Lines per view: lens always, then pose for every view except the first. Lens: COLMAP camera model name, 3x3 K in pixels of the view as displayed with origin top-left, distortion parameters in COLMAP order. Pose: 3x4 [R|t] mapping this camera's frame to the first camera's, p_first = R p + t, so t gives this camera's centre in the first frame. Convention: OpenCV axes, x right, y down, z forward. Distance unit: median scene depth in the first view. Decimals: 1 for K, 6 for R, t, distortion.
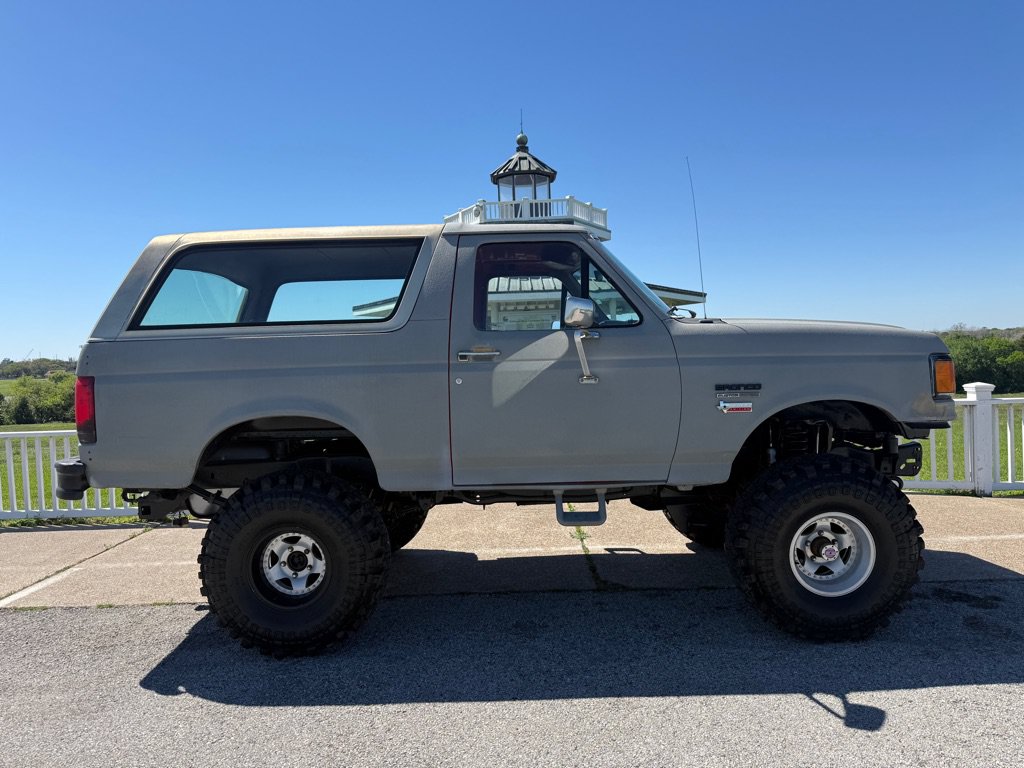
lens RADIAL K [[721.1, 0, 510.8], [0, 721.1, 394.5], [0, 0, 1]] dist [0.042484, -0.049299]
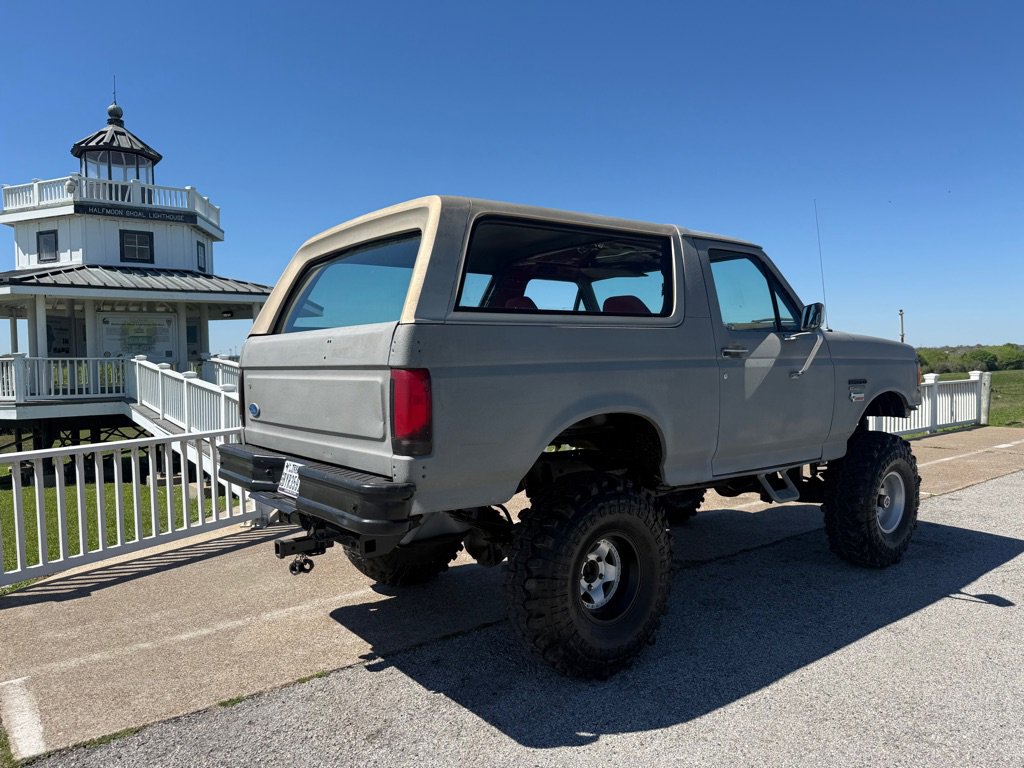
lens RADIAL K [[721.1, 0, 512.7], [0, 721.1, 387.9], [0, 0, 1]] dist [0.042484, -0.049299]
pose [[0.784705, -0.005517, 0.619844, -0.941700], [0.024175, 0.999472, -0.021709, 0.014194], [-0.619397, 0.032020, 0.784424, 0.334744]]
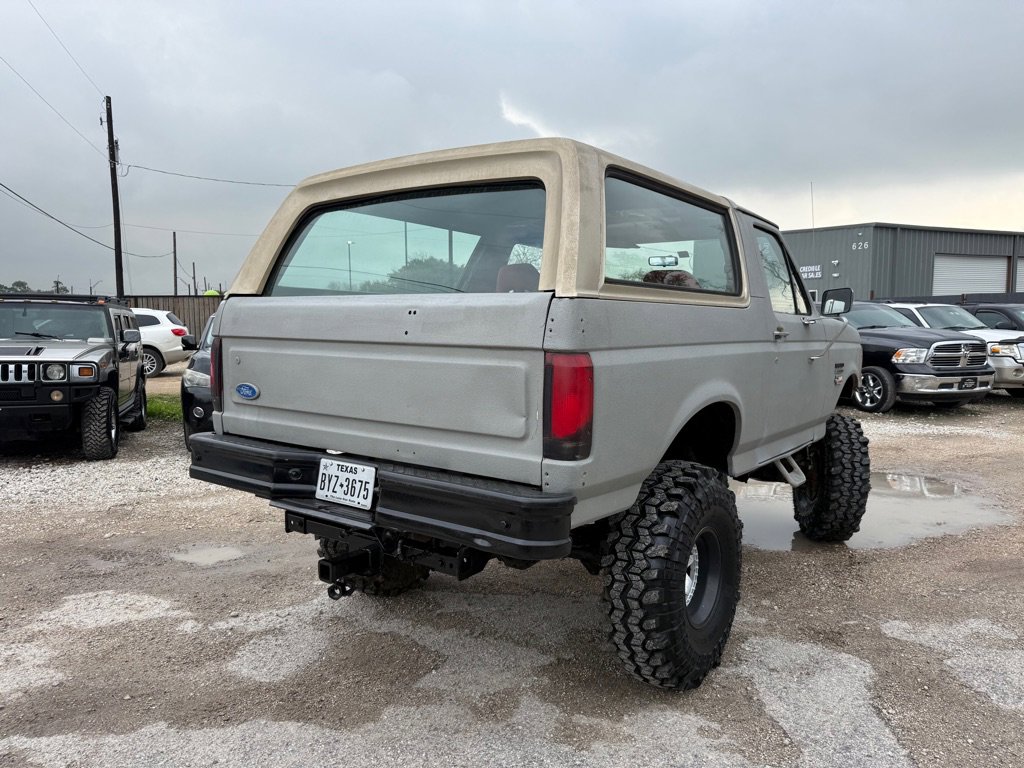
lens RADIAL K [[721.1, 0, 510.3], [0, 721.1, 383.8], [0, 0, 1]] dist [0.042484, -0.049299]
pose [[0.582459, -0.037135, 0.812011, -1.081709], [0.014081, 0.999267, 0.035598, -0.020489], [-0.812738, -0.009301, 0.582555, 0.667506]]
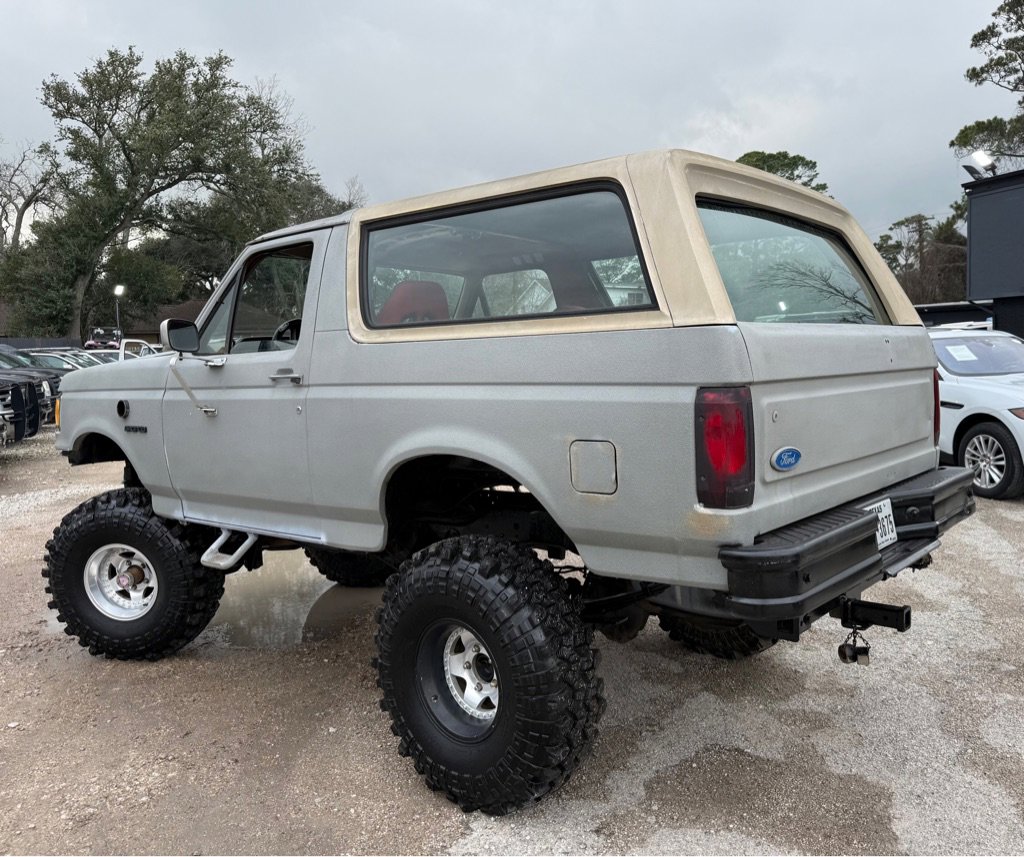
lens RADIAL K [[863.6, 0, 536.3], [0, 863.6, 408.3], [0, 0, 1]] dist [0.036702, -0.067951]
pose [[-0.776187, 0.019454, 0.630202, -0.857437], [0.085136, 0.993604, 0.074187, -0.092685], [-0.624728, 0.111236, -0.772879, 2.038832]]
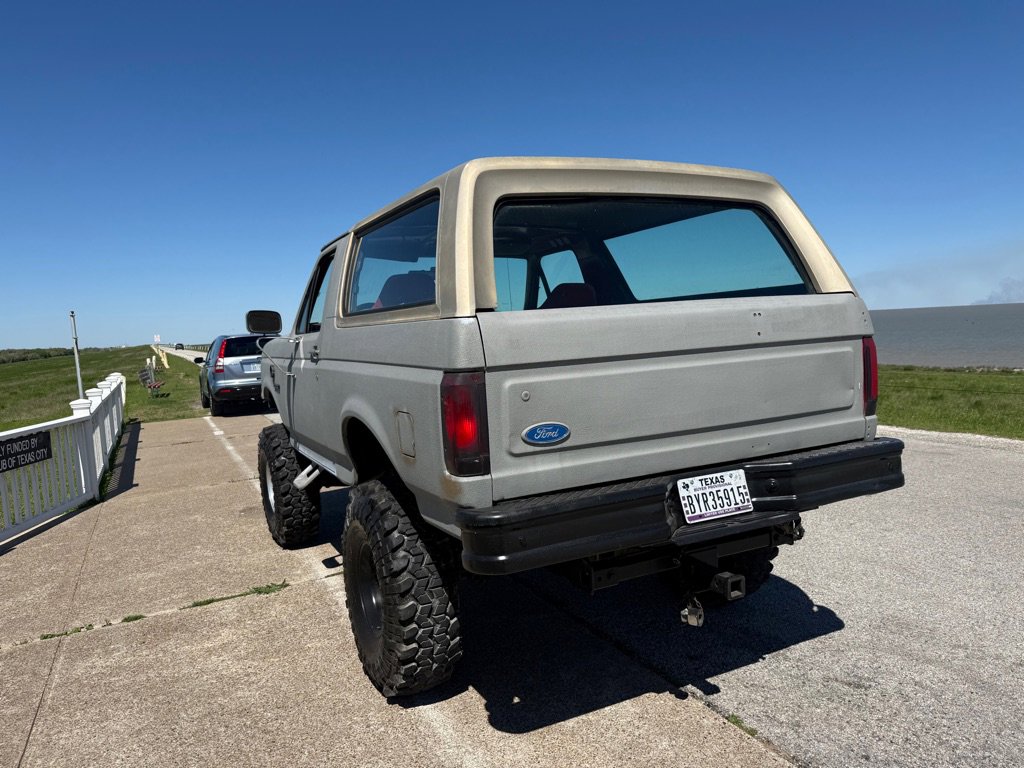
lens RADIAL K [[721.1, 0, 509.8], [0, 721.1, 391.8], [0, 0, 1]] dist [0.042484, -0.049299]
pose [[-0.451524, -0.023680, 0.891945, -1.125856], [0.117139, 0.989422, 0.085567, -0.079911], [-0.884537, 0.143117, -0.443974, 1.699839]]
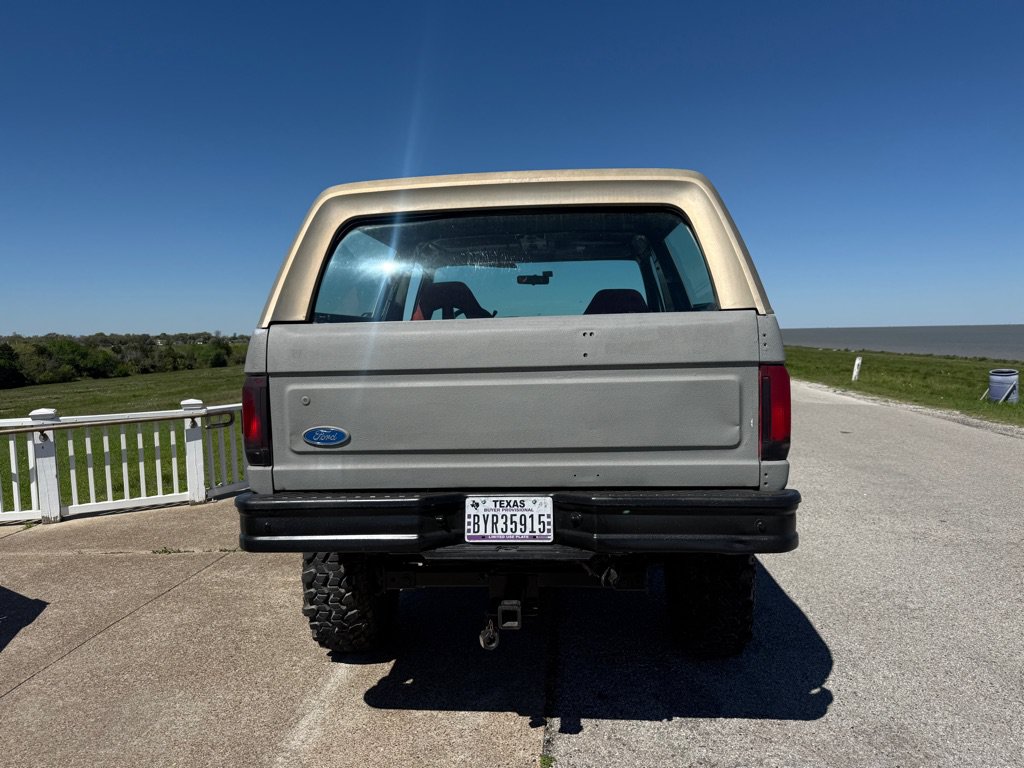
lens RADIAL K [[721.1, 0, 512.6], [0, 721.1, 392.7], [0, 0, 1]] dist [0.042484, -0.049299]
pose [[0.072455, -0.049170, 0.996159, -1.260628], [0.074436, 0.996265, 0.043762, -0.044842], [-0.994590, 0.070979, 0.075844, 1.163014]]
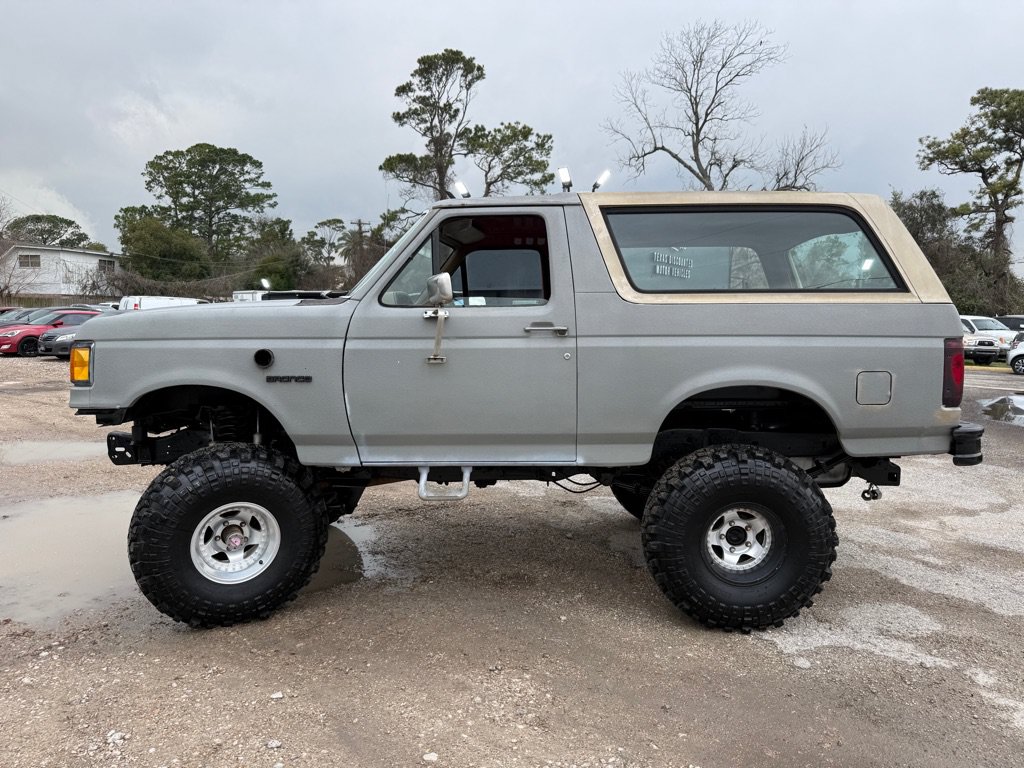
lens RADIAL K [[721.1, 0, 509.6], [0, 721.1, 392.1], [0, 0, 1]] dist [0.042484, -0.049299]
pose [[-0.999505, 0.028805, 0.012657, -0.001702], [0.030315, 0.989360, 0.142294, -0.133375], [-0.008424, 0.142607, -0.989743, 2.413878]]
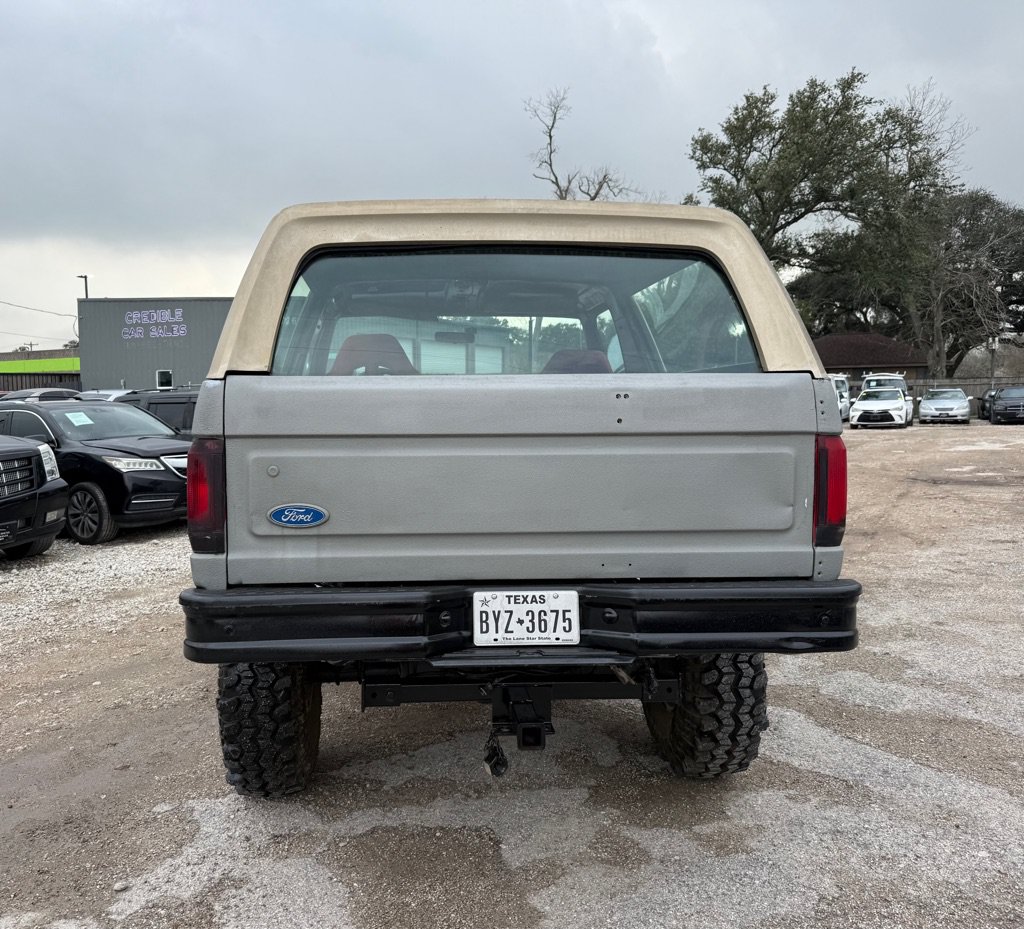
lens RADIAL K [[869.3, 0, 442.6], [0, 869.3, 474.2], [0, 0, 1]] dist [0.047234, -0.065691]
pose [[-0.071310, -0.043002, 0.996527, -1.255470], [0.055851, 0.997331, 0.047034, -0.043656], [-0.995889, 0.059011, -0.068717, 1.331167]]
